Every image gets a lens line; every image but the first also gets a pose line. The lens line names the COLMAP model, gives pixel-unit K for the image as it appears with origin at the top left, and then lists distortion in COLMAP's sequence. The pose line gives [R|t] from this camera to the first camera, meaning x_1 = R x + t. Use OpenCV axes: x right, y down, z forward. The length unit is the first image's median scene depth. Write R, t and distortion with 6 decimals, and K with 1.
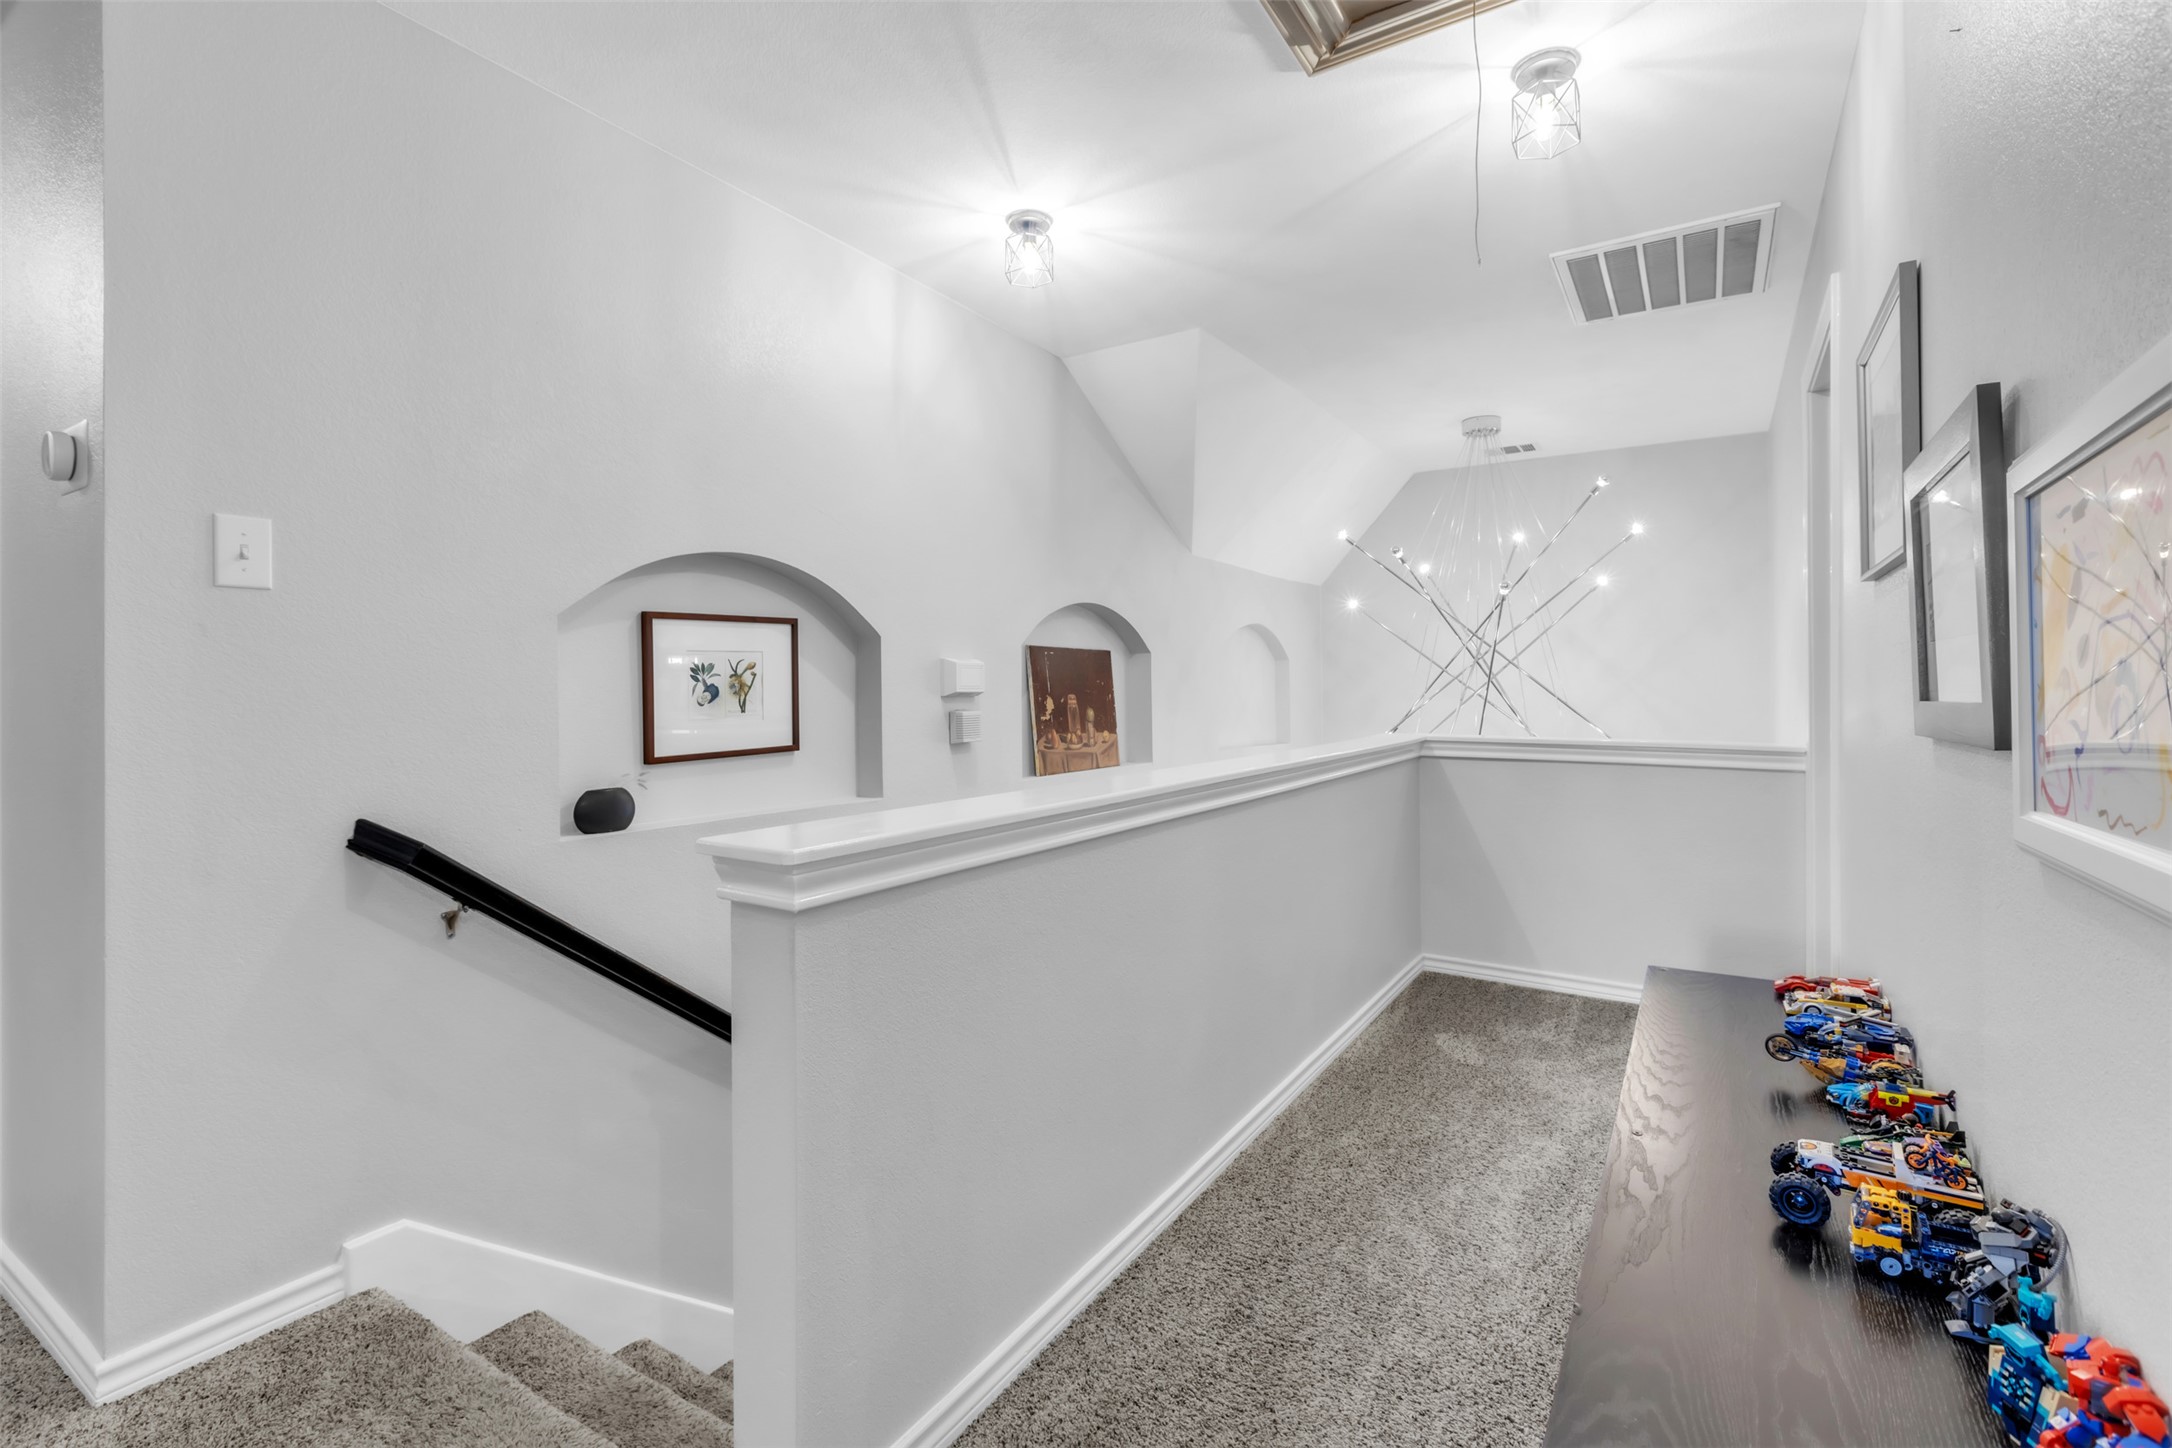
lens RADIAL K [[981.8, 0, 1085.5], [0, 981.8, 690.7], [0, 0, 1]] dist [0.001908, -0.001247]
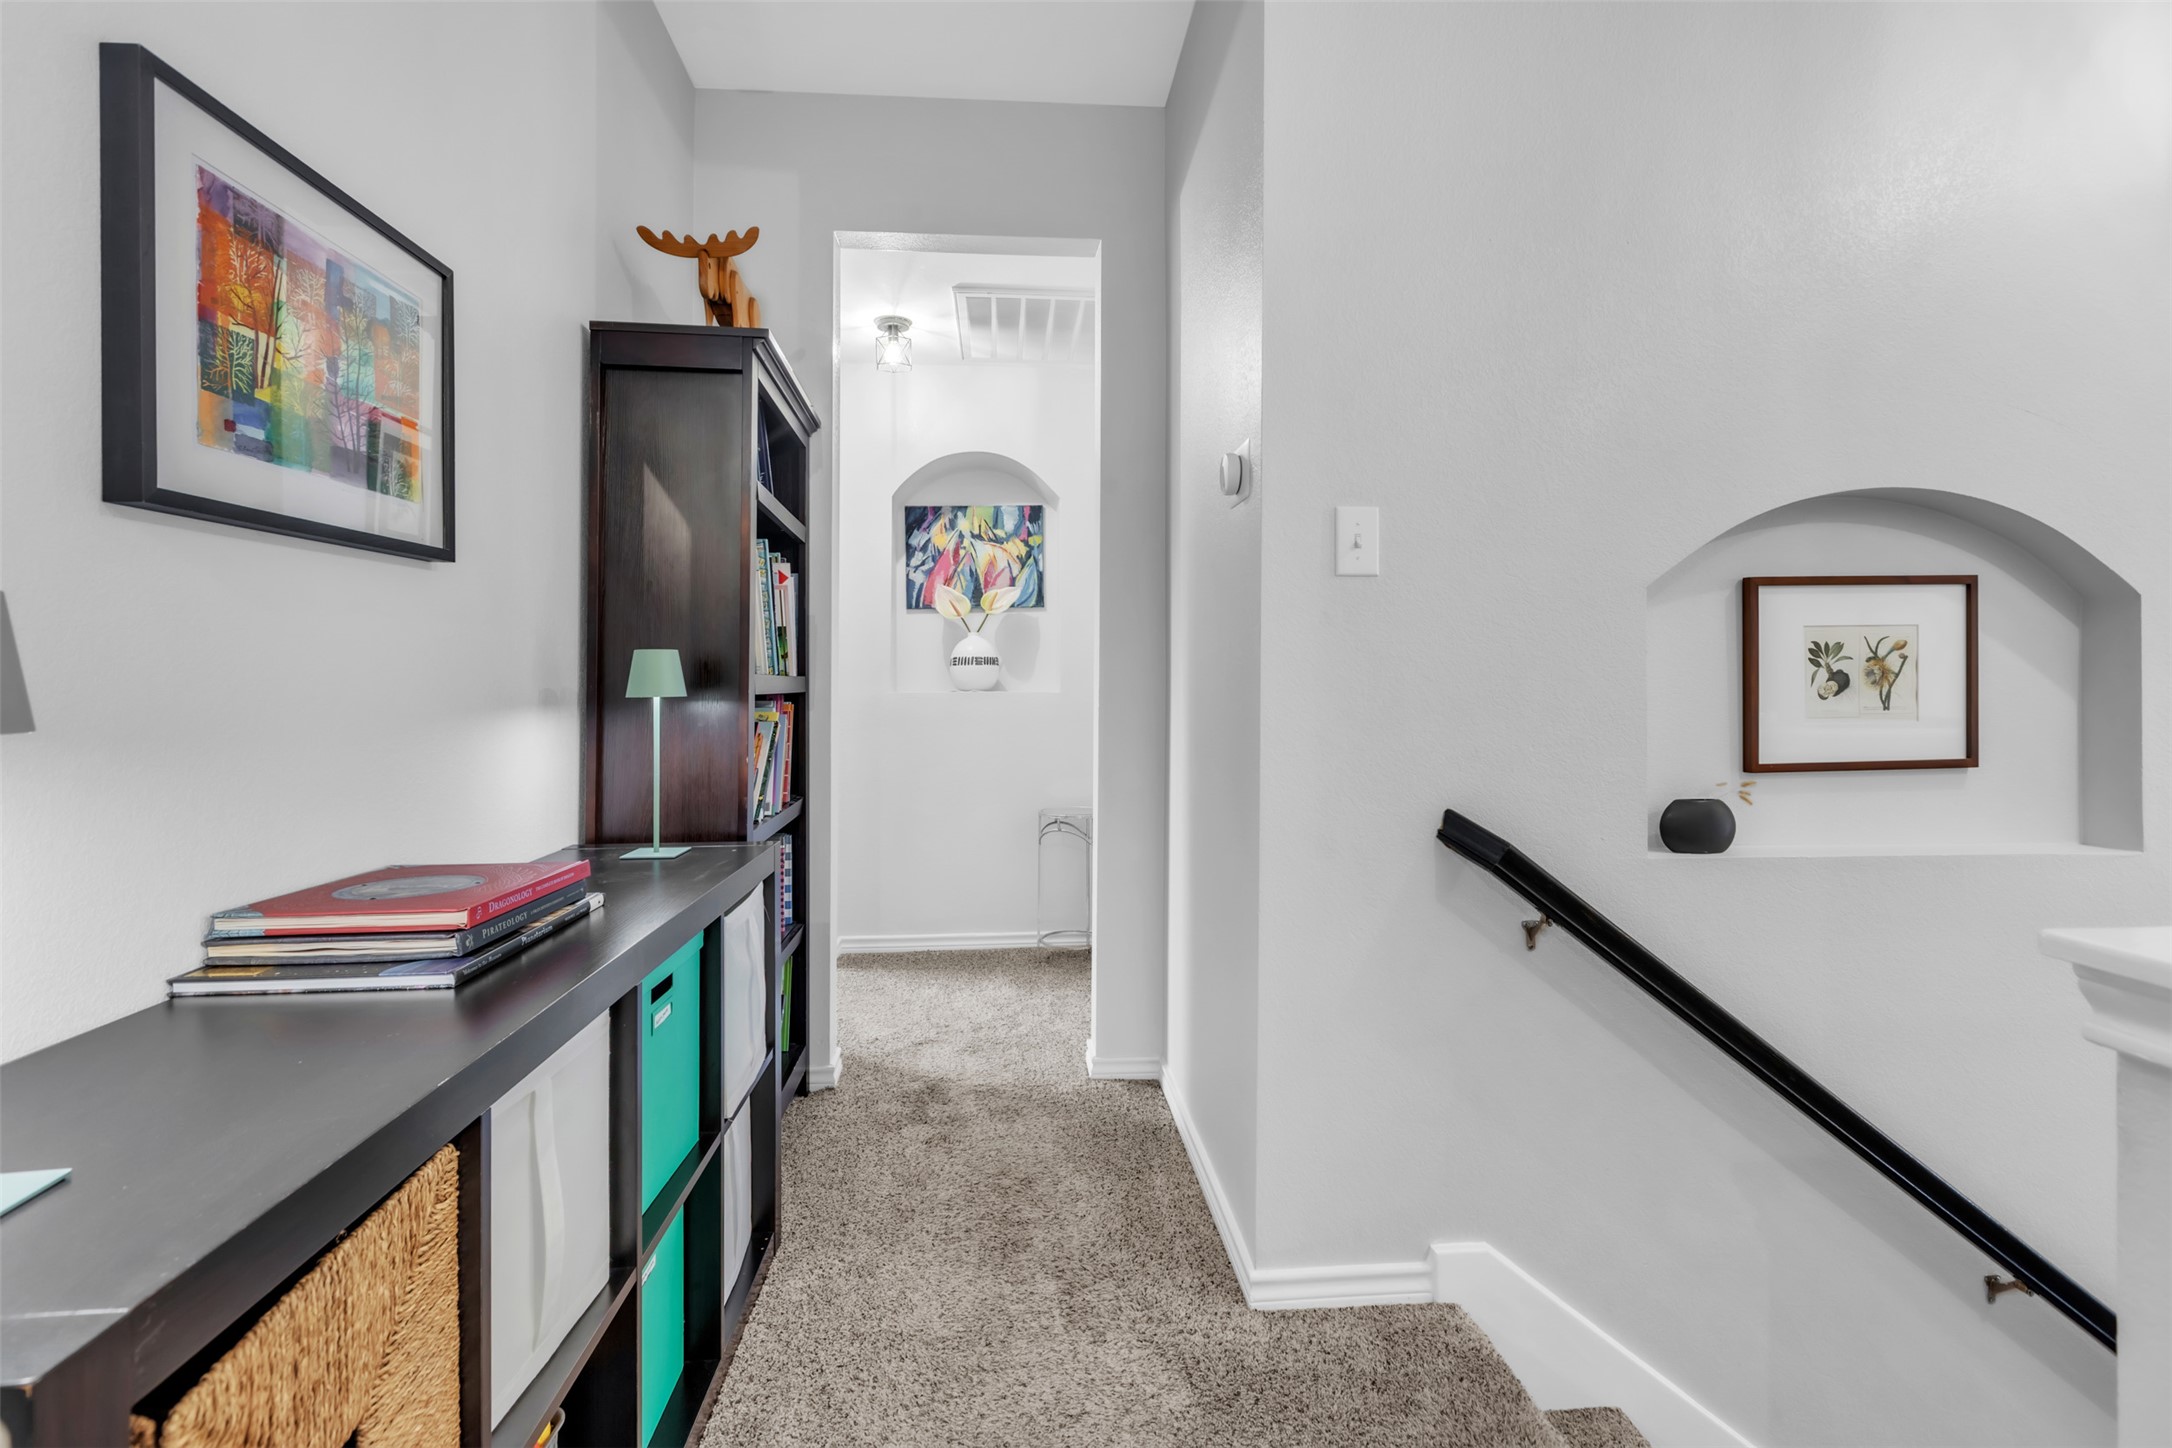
lens RADIAL K [[981.8, 0, 1085.5], [0, 981.8, 690.7], [0, 0, 1]] dist [0.001908, -0.001247]
pose [[0.601986, 0.014401, -0.798377, -0.166775], [-0.007150, 0.999894, 0.012645, 0.004363], [0.798475, -0.001903, 0.602025, 0.123261]]
